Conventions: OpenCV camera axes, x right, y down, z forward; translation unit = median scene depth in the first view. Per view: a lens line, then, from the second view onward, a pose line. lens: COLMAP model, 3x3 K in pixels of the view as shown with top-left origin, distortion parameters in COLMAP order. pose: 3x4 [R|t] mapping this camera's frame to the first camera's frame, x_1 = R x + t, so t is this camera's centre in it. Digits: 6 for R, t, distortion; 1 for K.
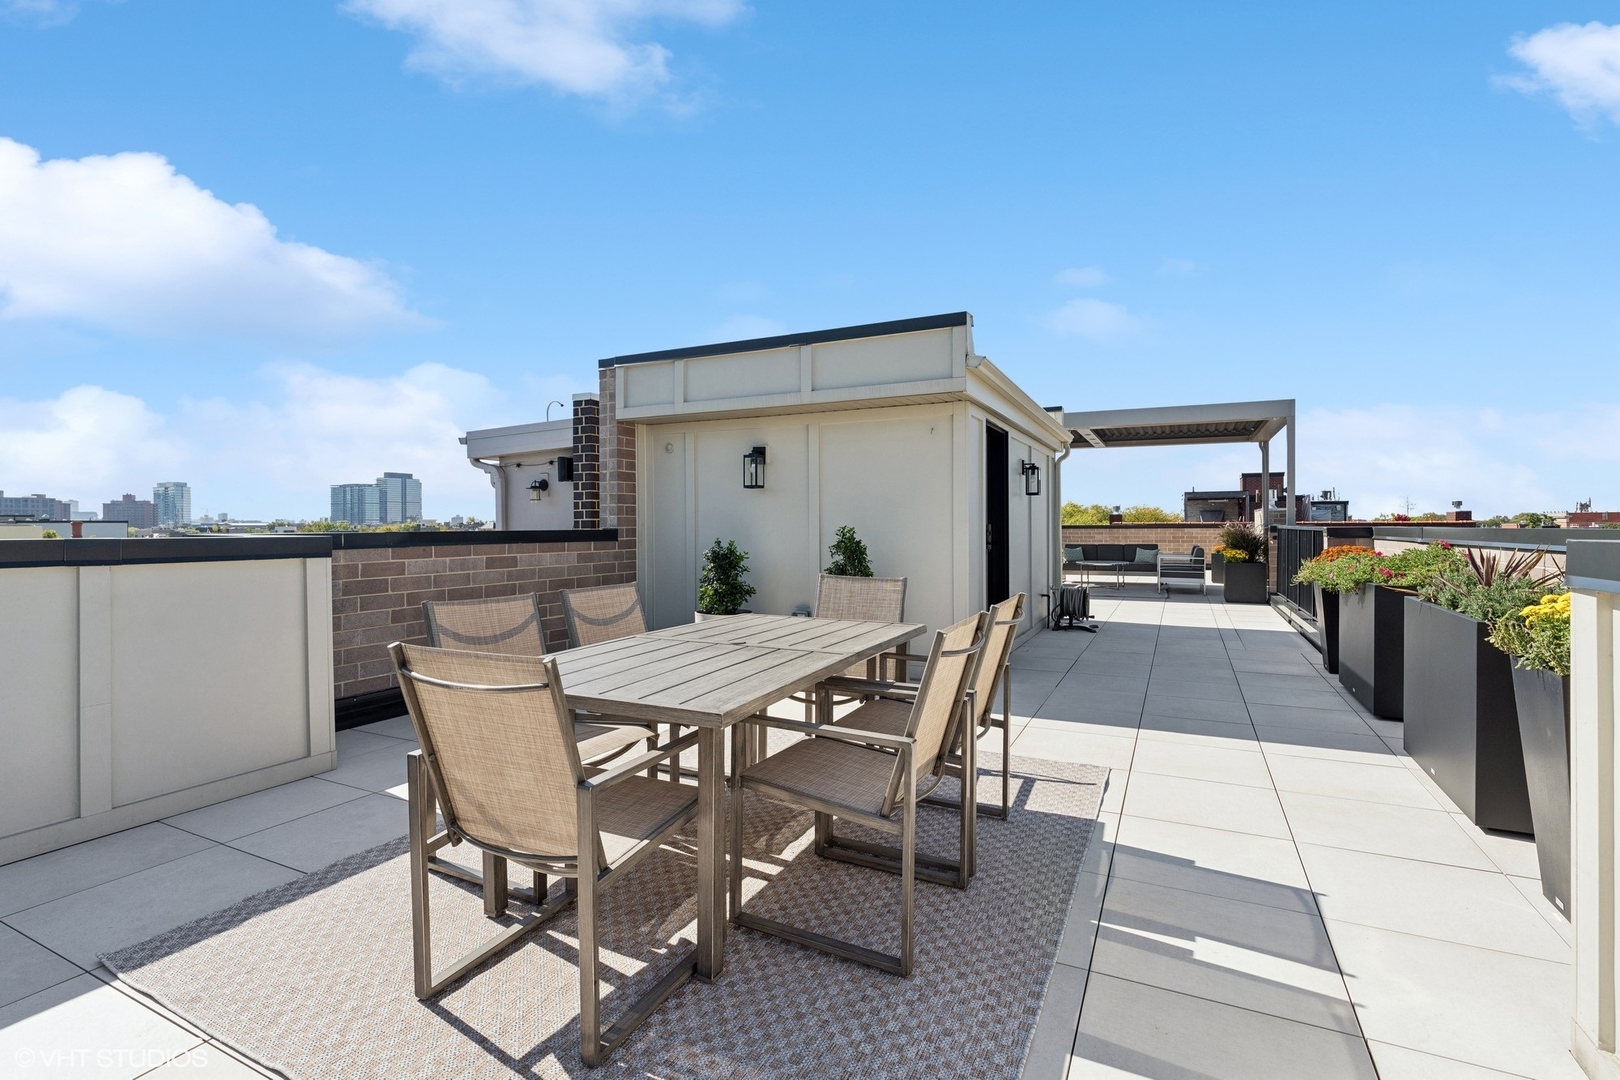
lens RADIAL K [[744.2, 0, 805.7], [0, 744.2, 533.4], [0, 0, 1]] dist [-0.002793, 0.001007]
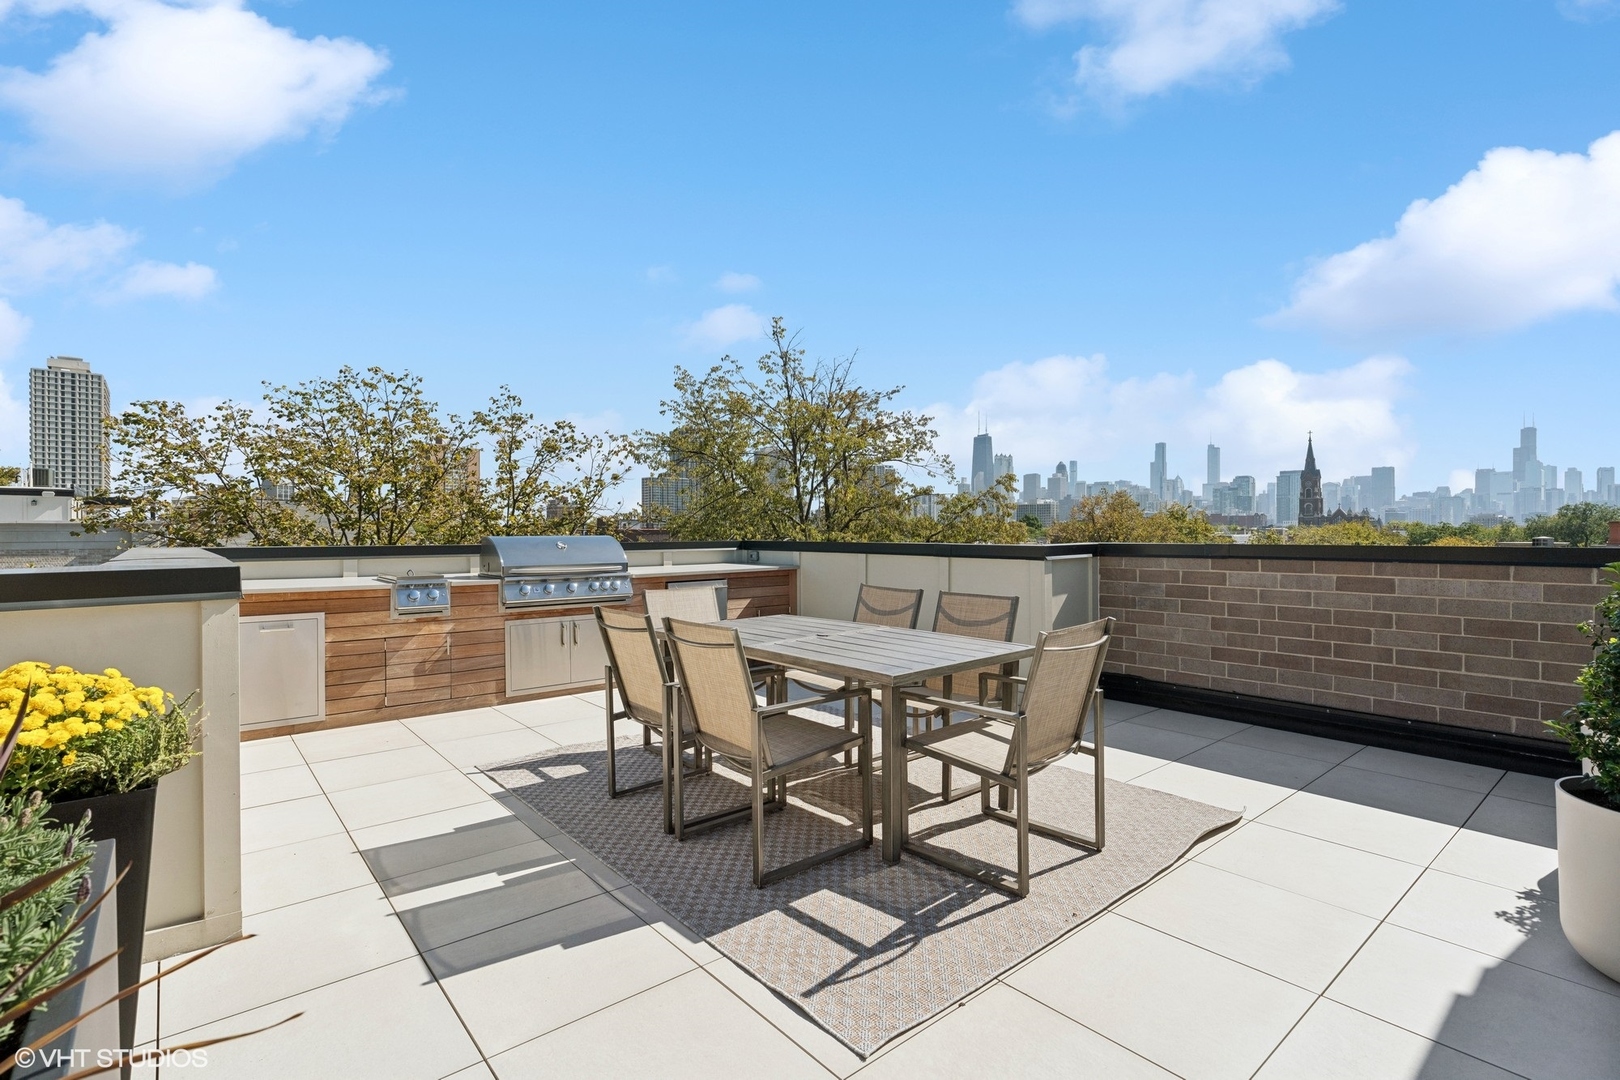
lens RADIAL K [[744.2, 0, 807.9], [0, 744.2, 531.9], [0, 0, 1]] dist [-0.002793, 0.001007]
pose [[-0.382869, 0.007287, -0.923774, 0.602110], [-0.005143, 0.999937, 0.010020, -0.024776], [0.923788, 0.008587, -0.382807, 0.792061]]
